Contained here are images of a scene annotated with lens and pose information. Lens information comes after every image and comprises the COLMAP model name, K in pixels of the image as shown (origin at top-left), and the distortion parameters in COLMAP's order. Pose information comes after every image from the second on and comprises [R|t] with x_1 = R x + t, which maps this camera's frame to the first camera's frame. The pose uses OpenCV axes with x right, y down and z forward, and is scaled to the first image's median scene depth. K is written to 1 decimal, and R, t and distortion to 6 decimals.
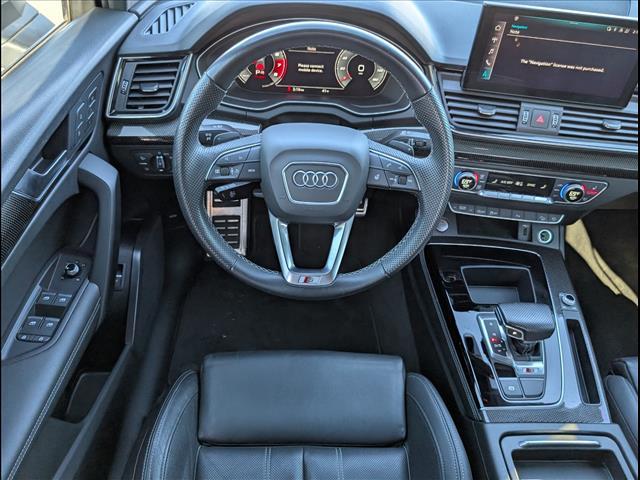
lens RADIAL K [[512.8, 0, 321.1], [0, 512.8, 236.2], [0, 0, 1]] dist [0.001641, -0.005849]
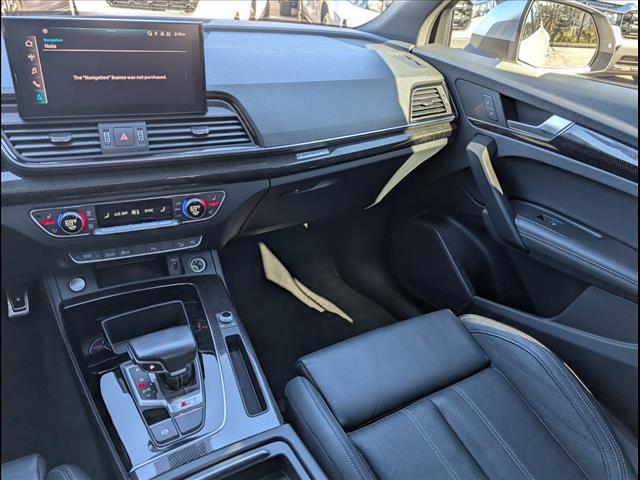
lens RADIAL K [[512.8, 0, 321.5], [0, 512.8, 242.1], [0, 0, 1]] dist [0.001641, -0.005849]
pose [[0.869841, -0.244042, 0.428743, 0.288649], [0.321034, 0.939896, -0.116327, 0.171461], [-0.374585, 0.238827, 0.895906, 0.076181]]
